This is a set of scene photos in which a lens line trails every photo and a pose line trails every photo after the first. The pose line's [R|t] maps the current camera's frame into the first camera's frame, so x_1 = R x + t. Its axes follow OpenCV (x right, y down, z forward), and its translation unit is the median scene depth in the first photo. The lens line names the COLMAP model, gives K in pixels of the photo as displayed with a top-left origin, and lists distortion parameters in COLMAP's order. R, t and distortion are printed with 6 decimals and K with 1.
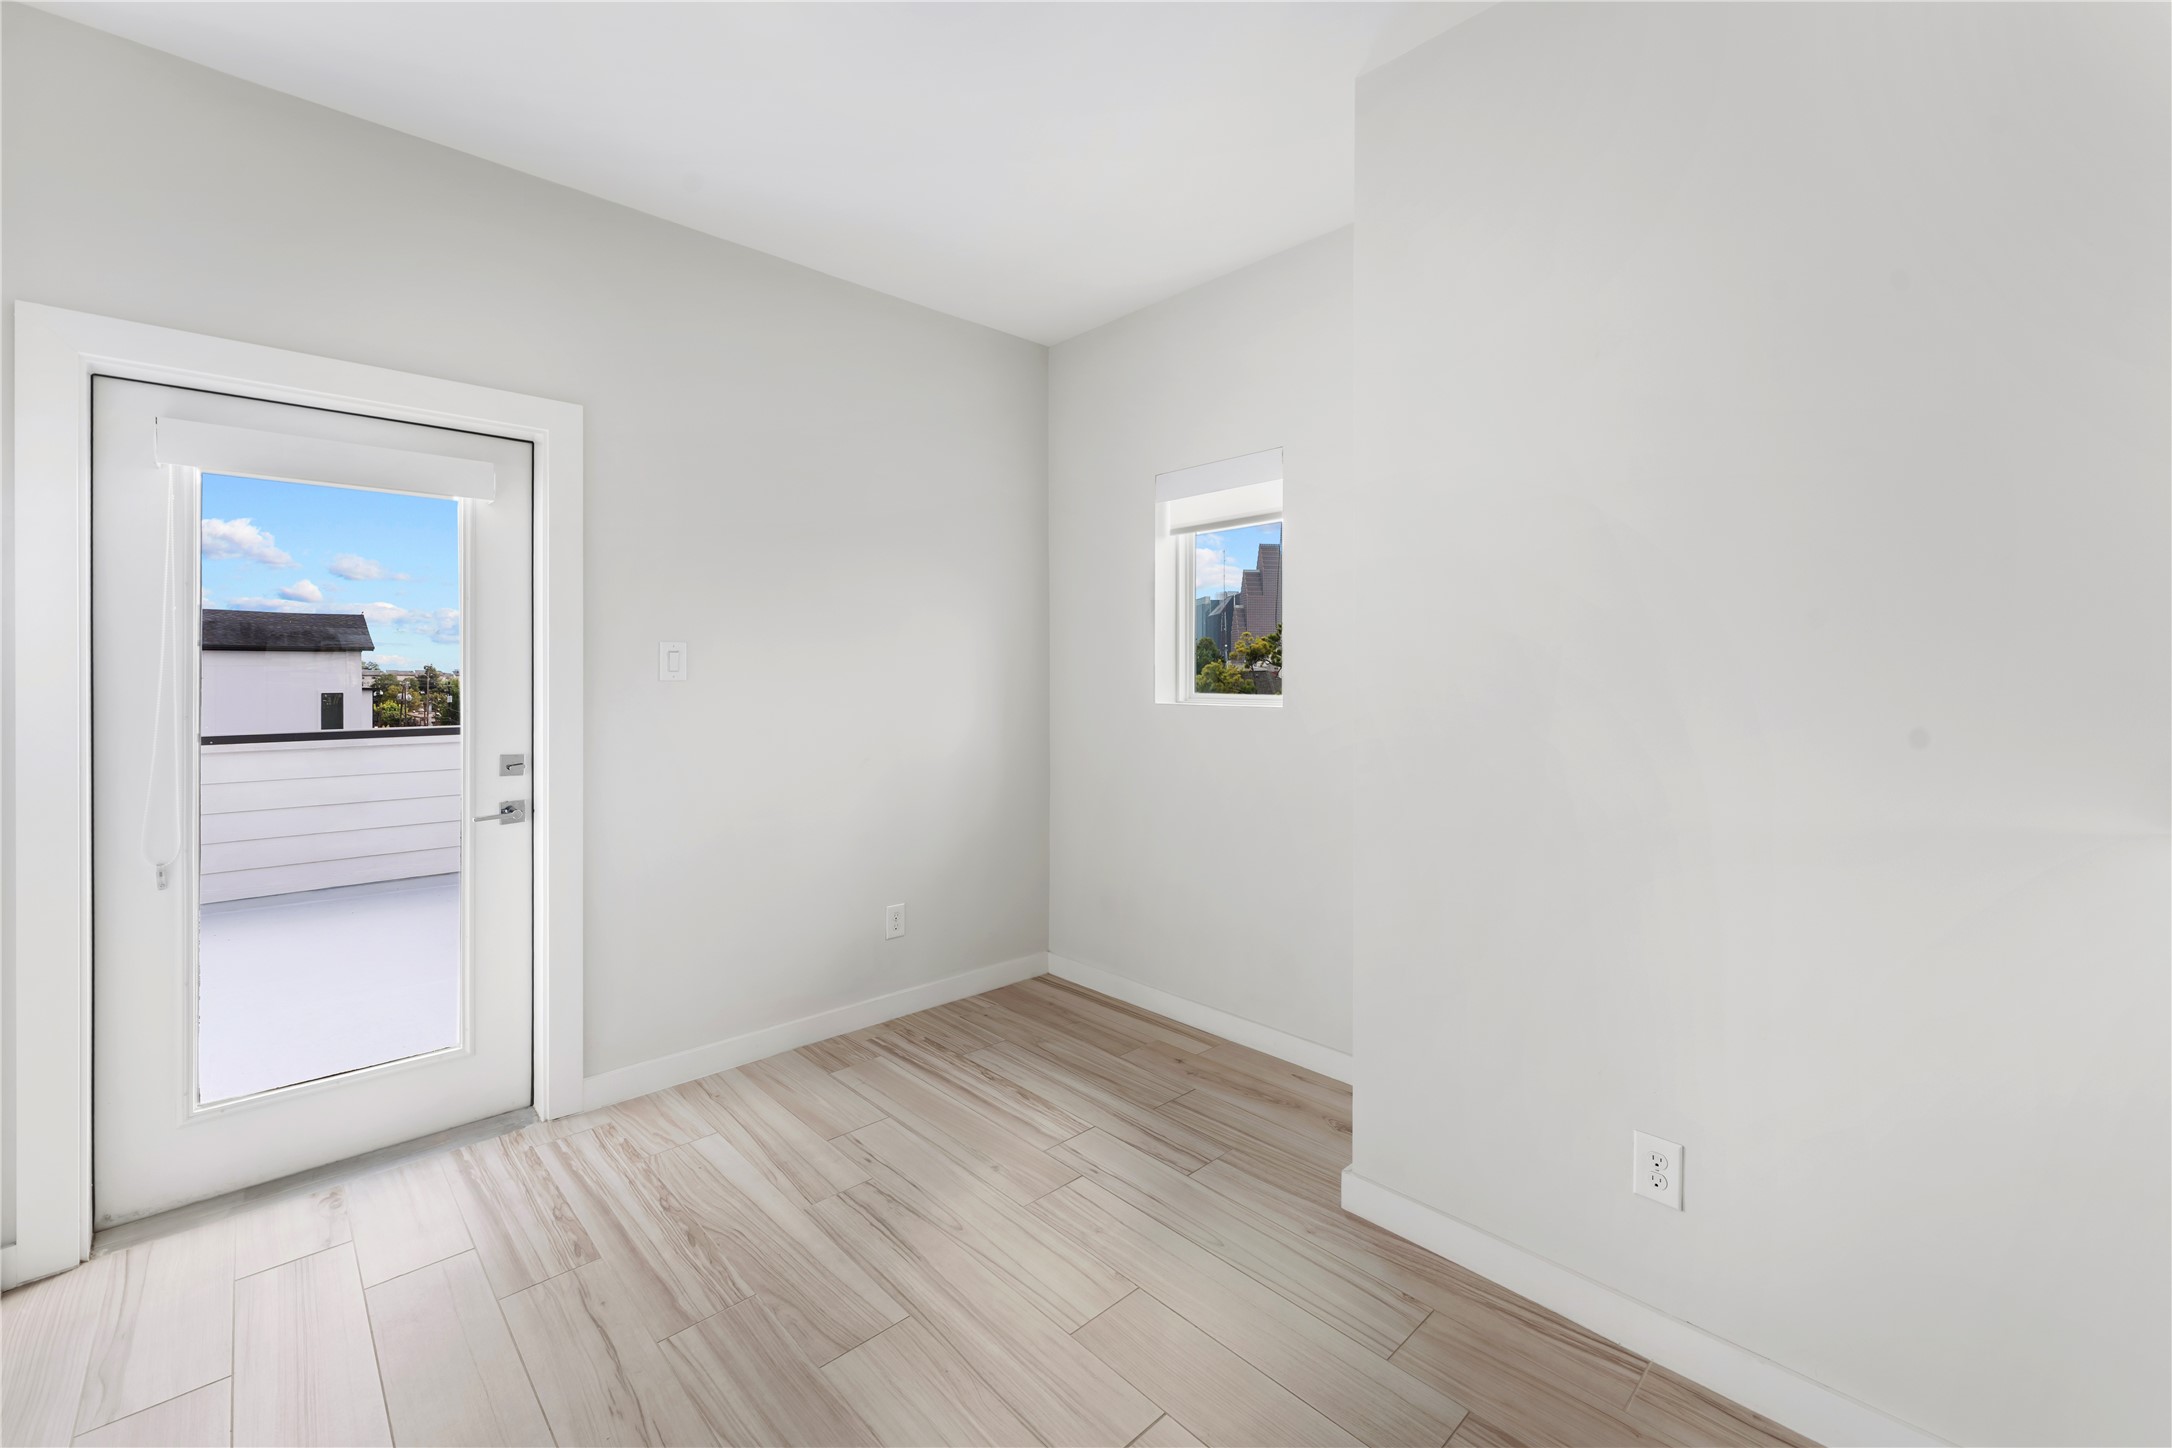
lens RADIAL K [[883.7, 0, 1076.6], [0, 883.7, 687.0], [0, 0, 1]] dist [-0.000412, 0.000212]
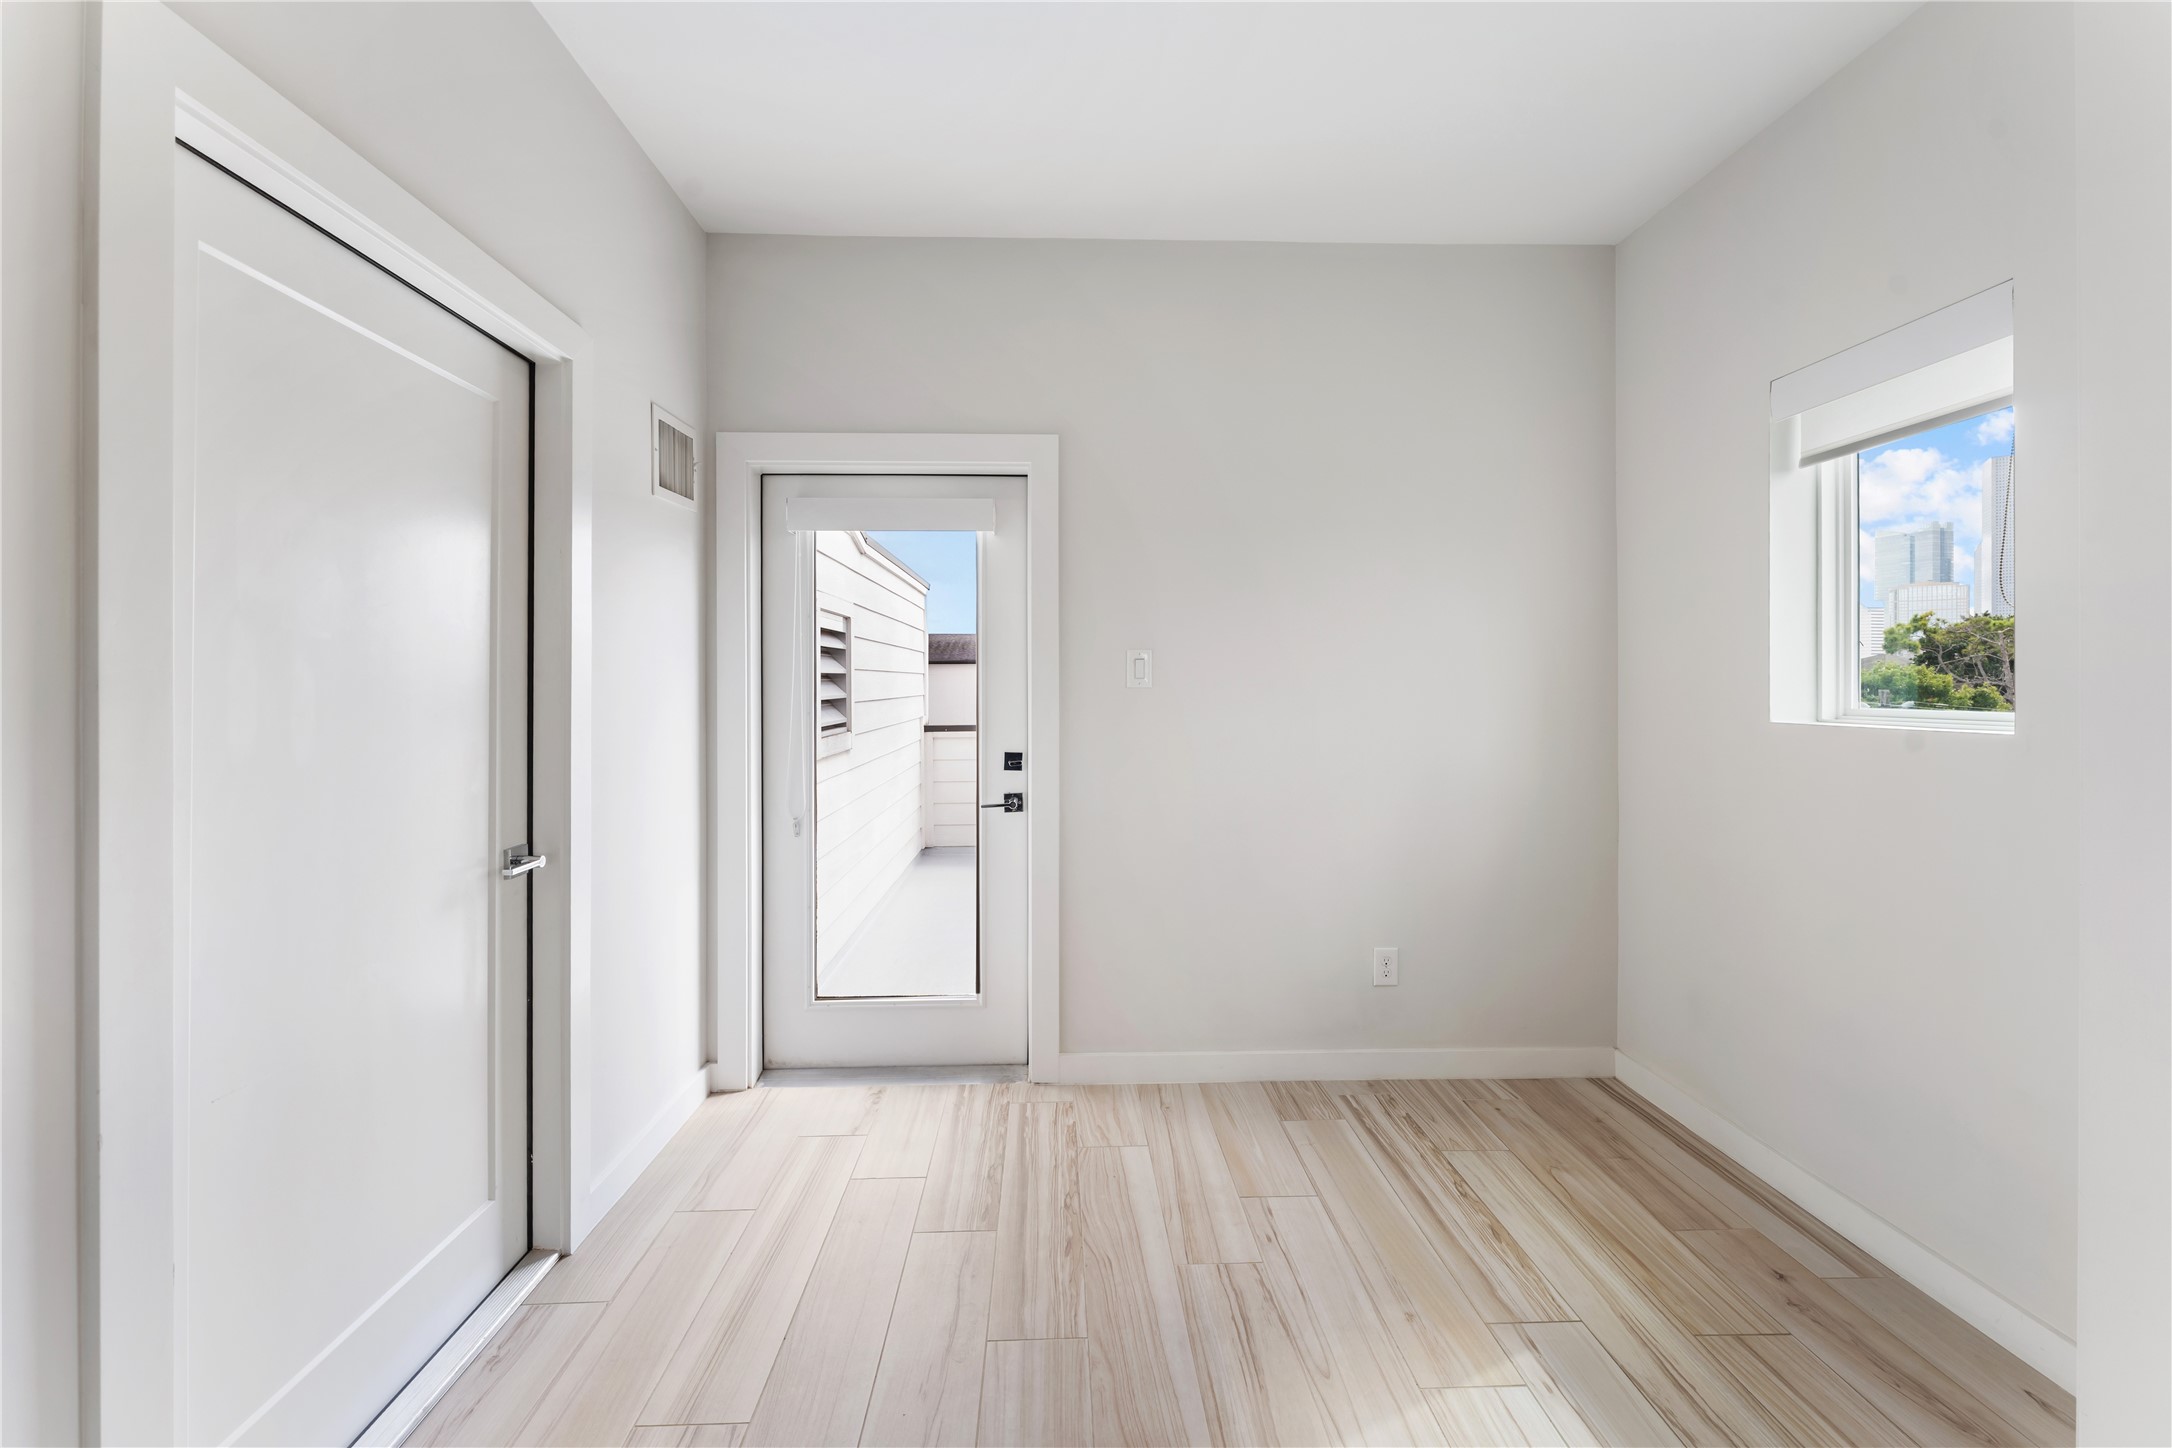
lens RADIAL K [[883.7, 0, 1076.6], [0, 883.7, 687.0], [0, 0, 1]] dist [-0.000412, 0.000212]
pose [[0.752482, 0.001321, -0.658612, 0.170213], [-0.005913, 0.999971, -0.004751, -0.001637], [0.658587, 0.007470, 0.752468, 0.190684]]
